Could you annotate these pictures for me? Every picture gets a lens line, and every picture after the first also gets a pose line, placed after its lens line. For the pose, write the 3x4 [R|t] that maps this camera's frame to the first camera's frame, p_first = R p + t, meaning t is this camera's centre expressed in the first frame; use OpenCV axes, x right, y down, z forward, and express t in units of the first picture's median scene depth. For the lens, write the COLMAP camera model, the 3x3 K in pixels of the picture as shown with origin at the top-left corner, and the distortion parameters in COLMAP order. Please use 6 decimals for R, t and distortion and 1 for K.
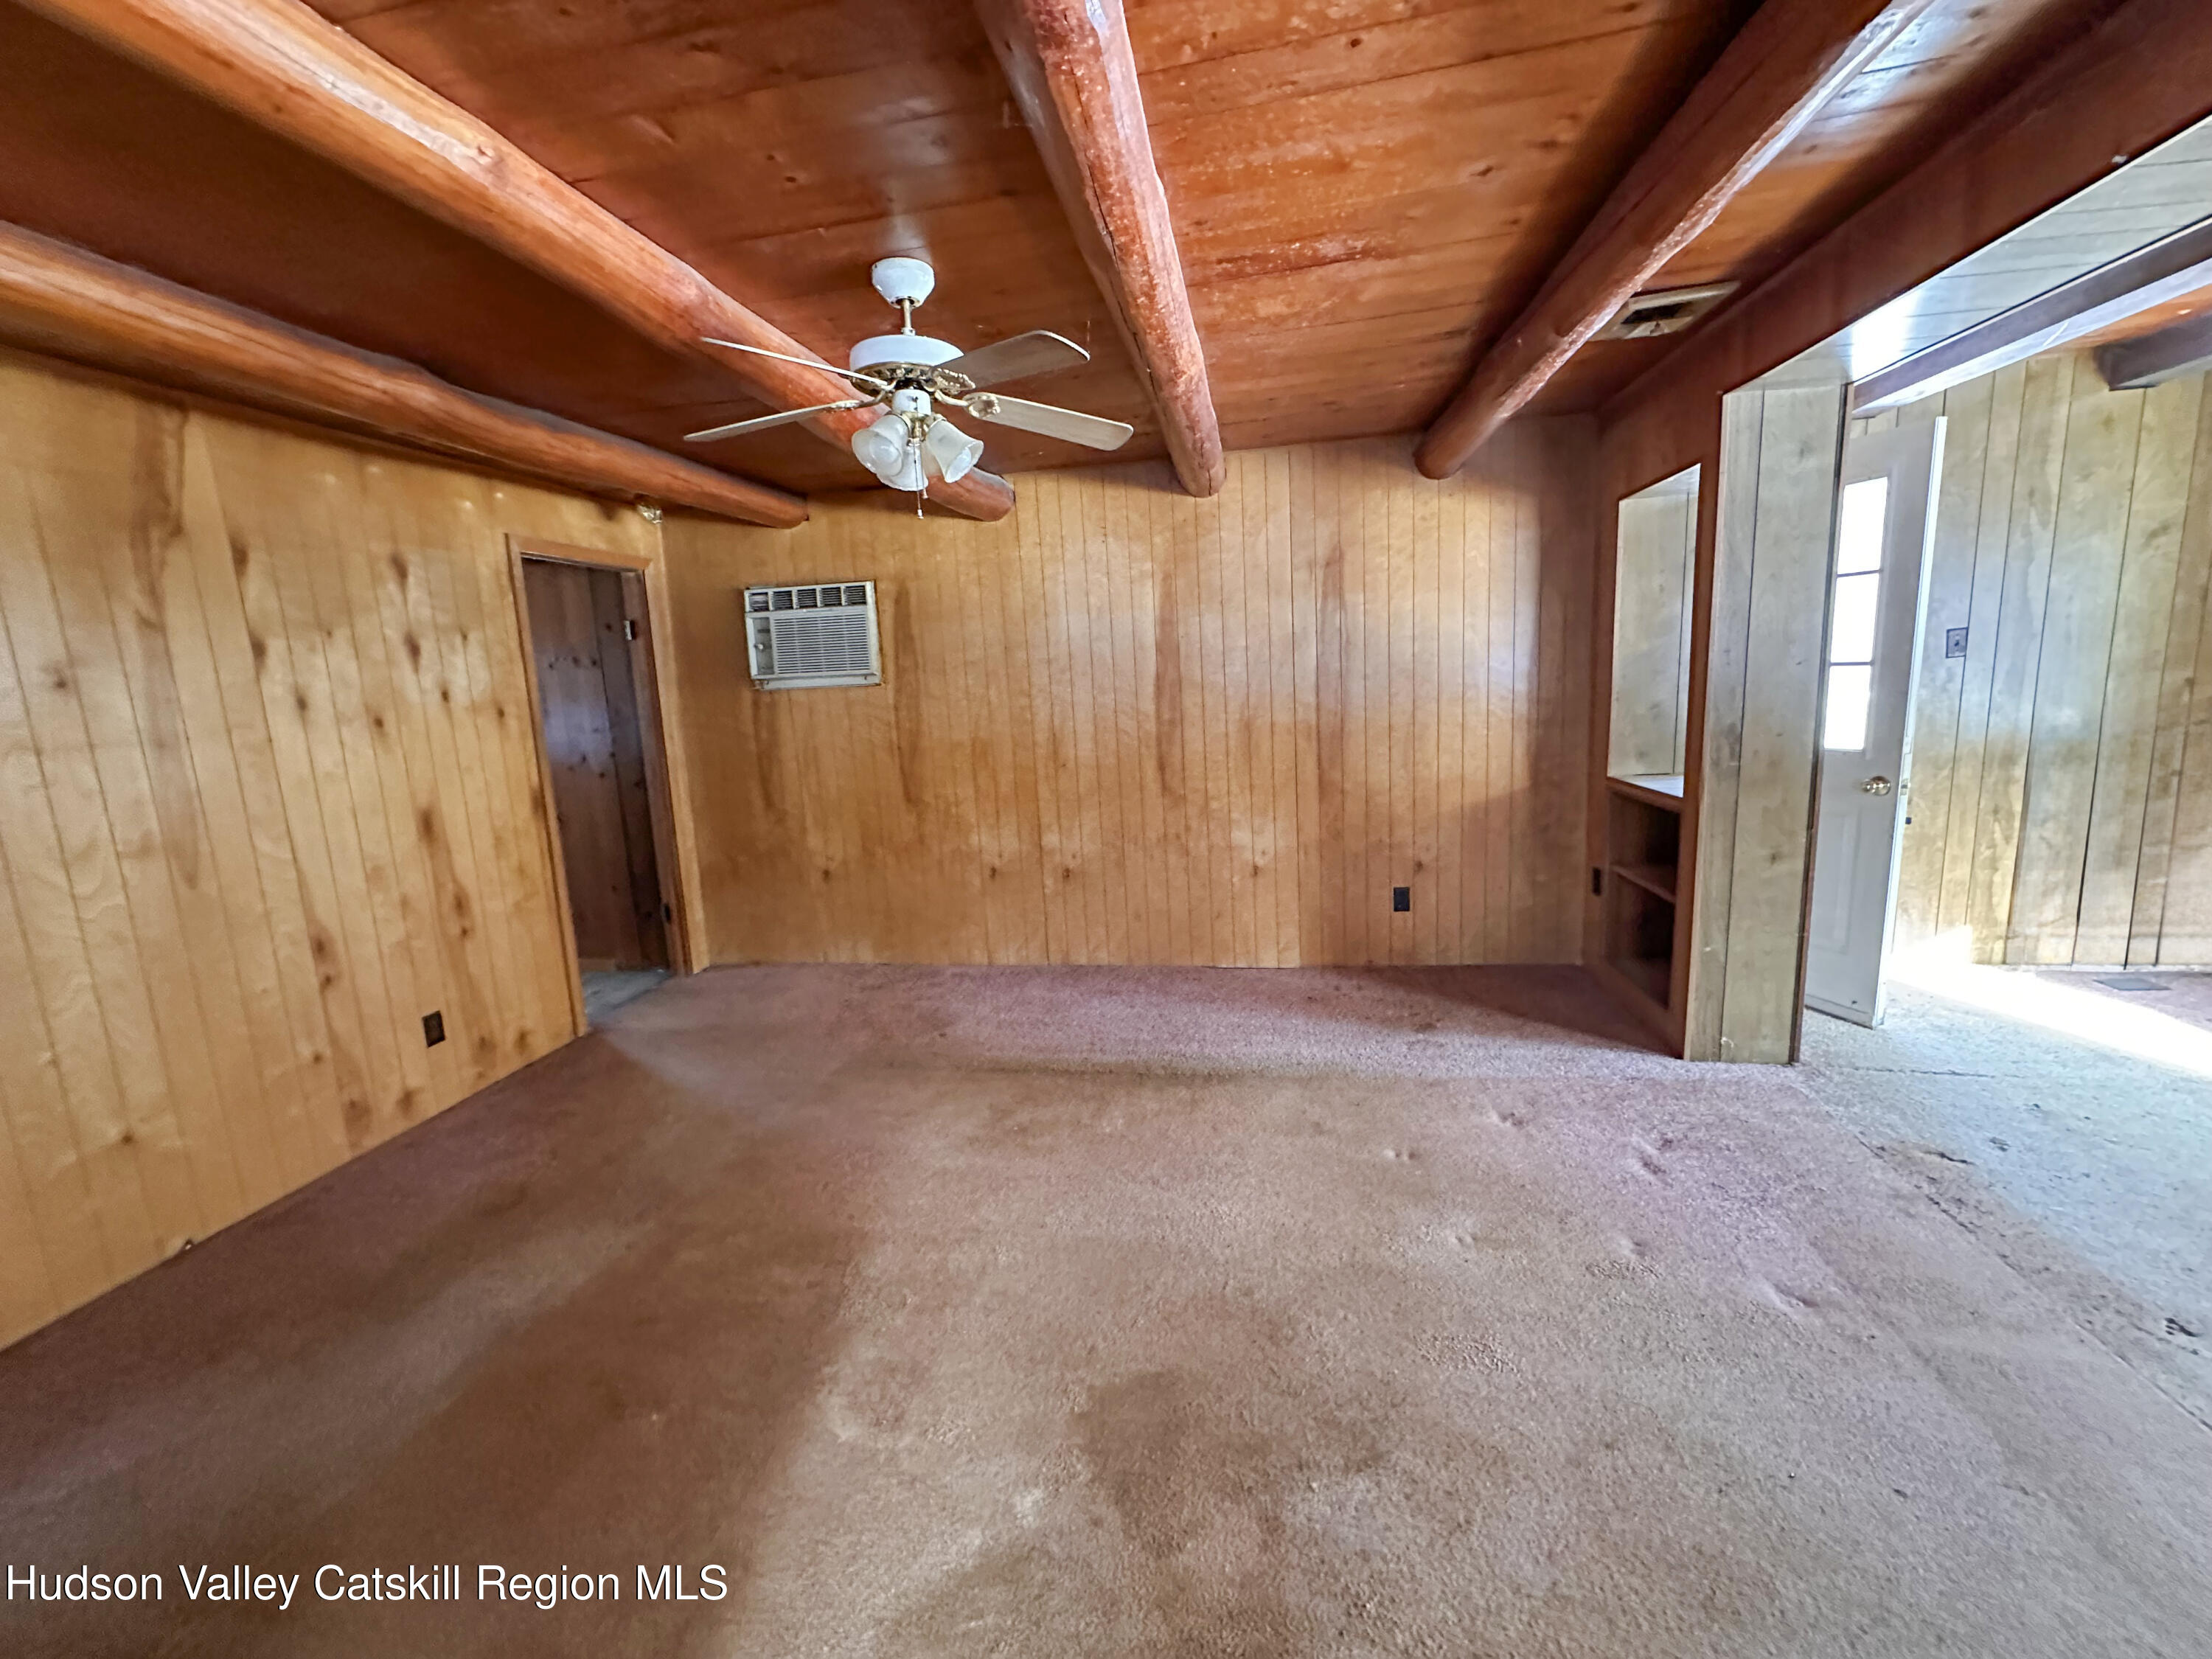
lens RADIAL K [[878.5, 0, 1104.8], [0, 878.5, 827.7], [0, 0, 1]] dist [-0.002382, -0.000431]
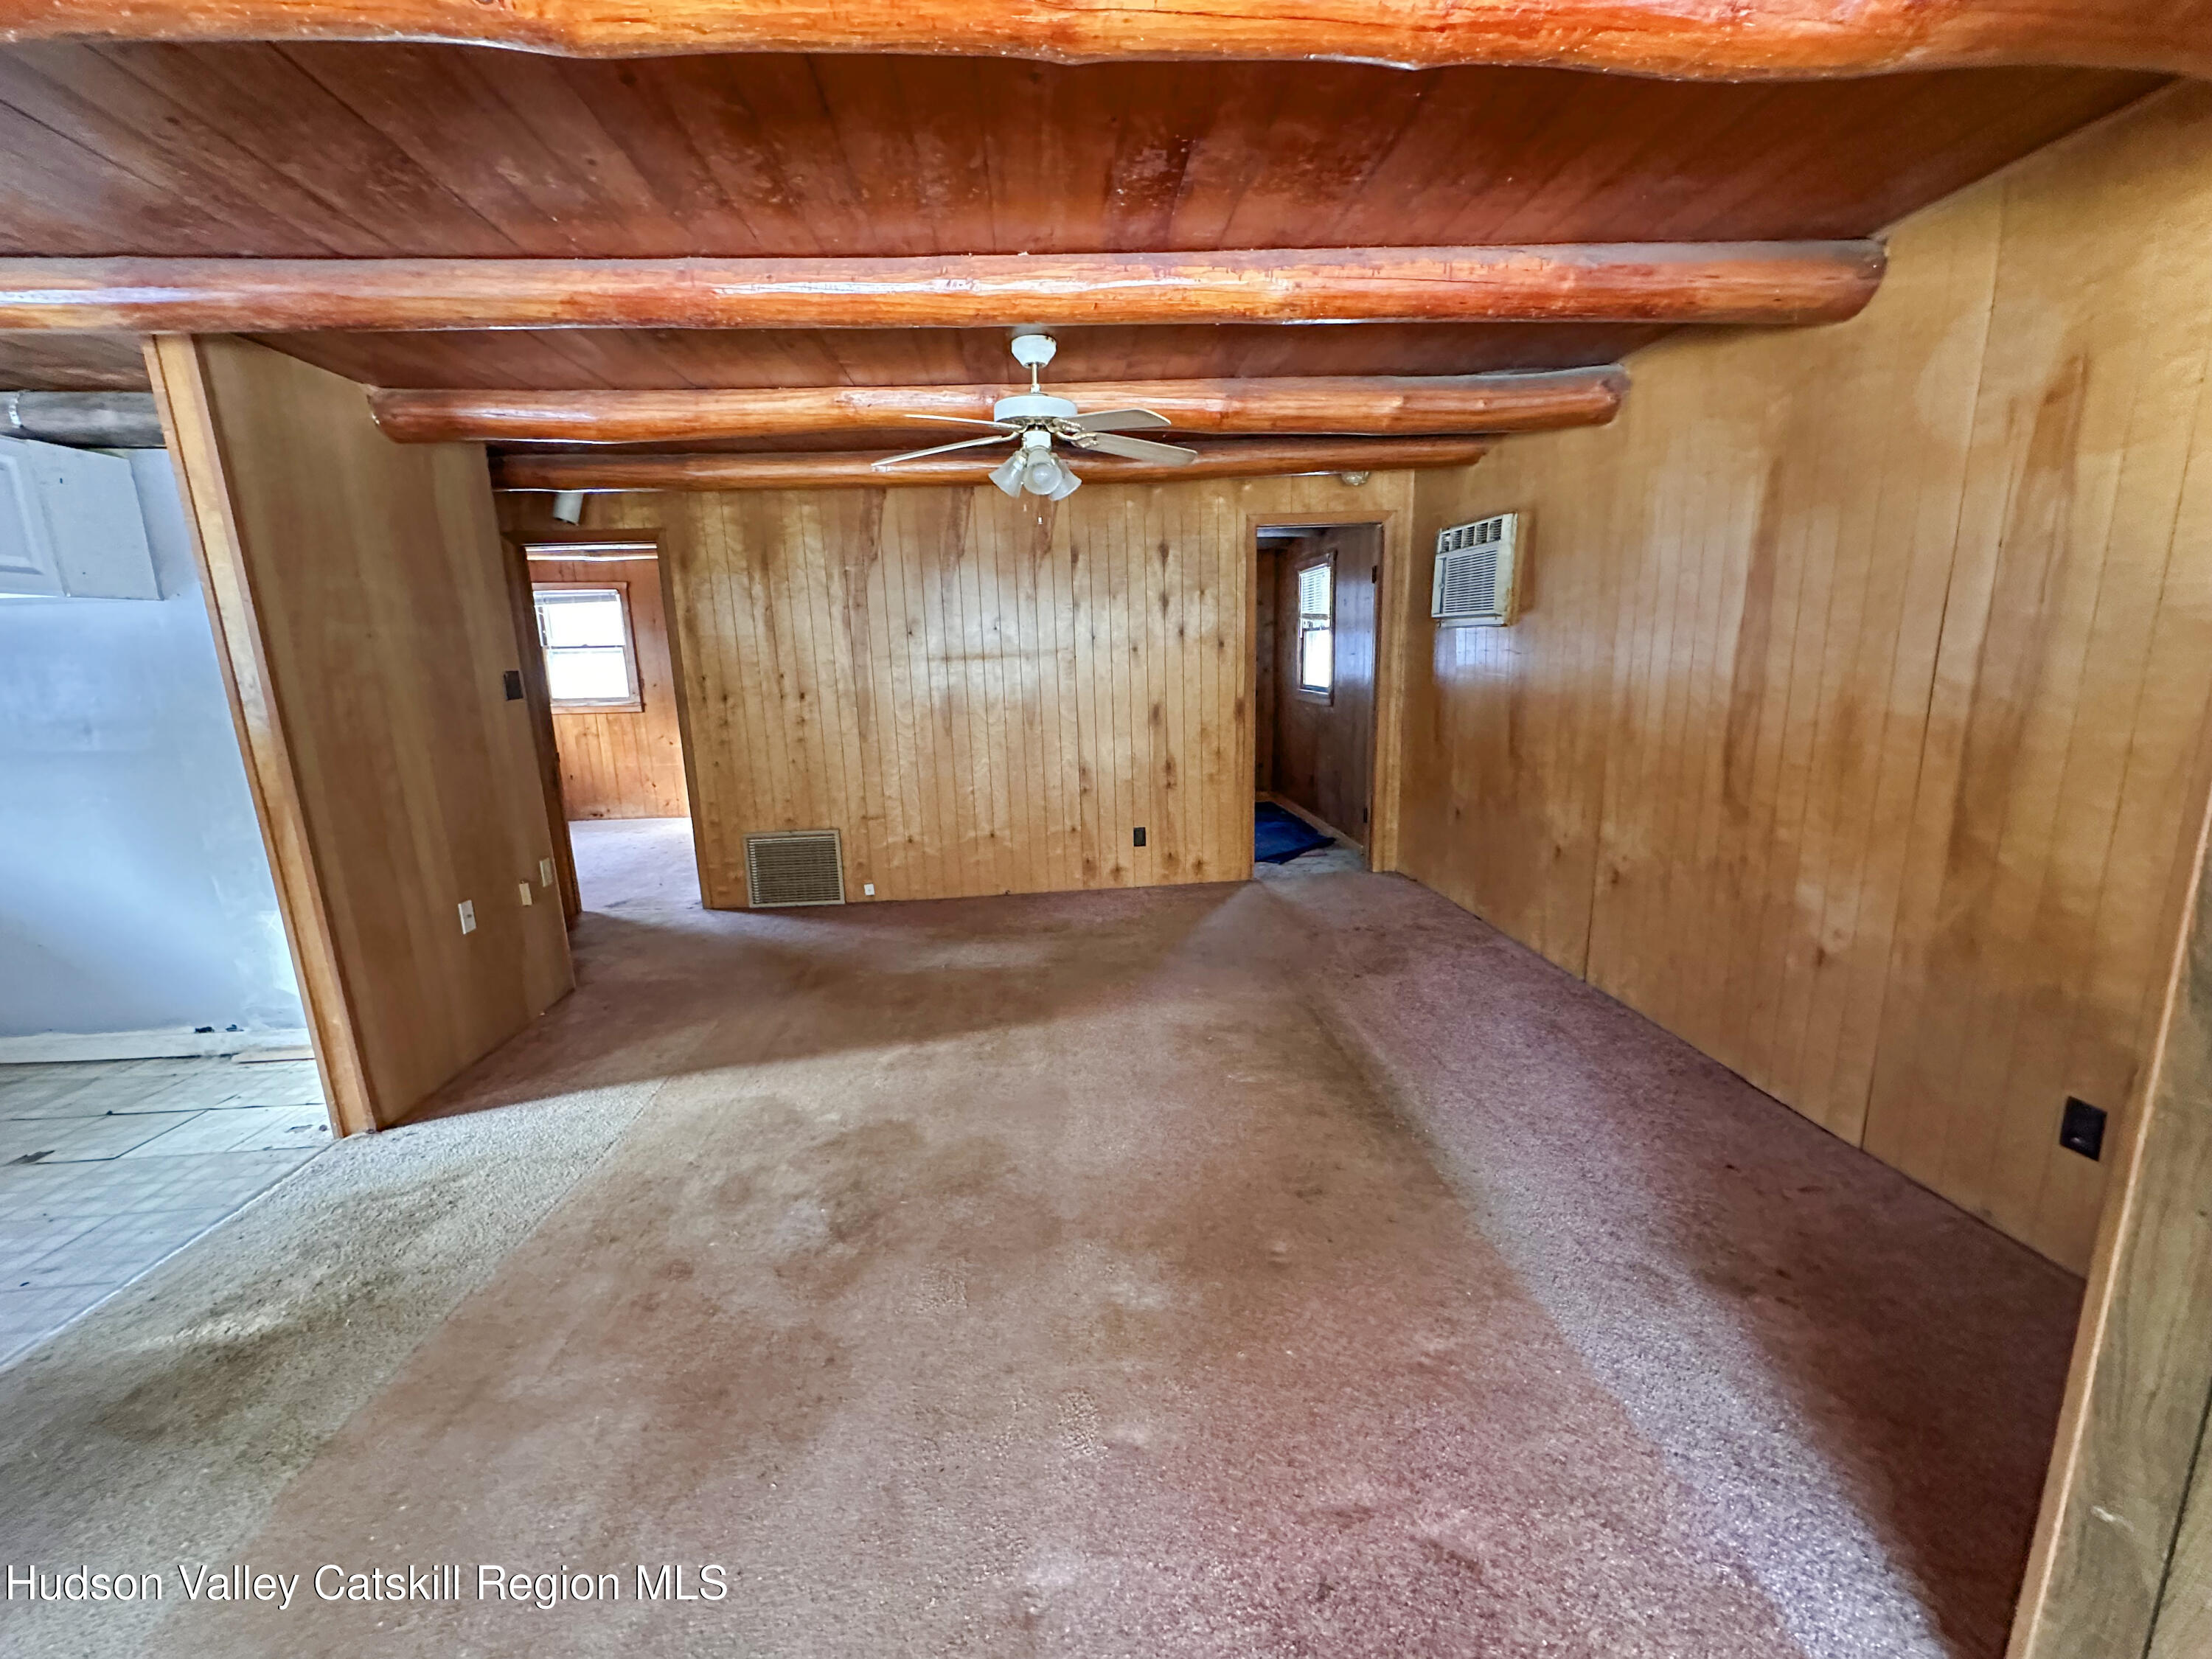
lens RADIAL K [[878.5, 0, 1107.0], [0, 878.5, 826.8], [0, 0, 1]] dist [-0.002382, -0.000431]
pose [[0.255716, 0.235780, -0.937559, 0.625936], [-0.139432, 0.968658, 0.205571, -0.098508], [0.956644, 0.078158, 0.280577, 0.387163]]
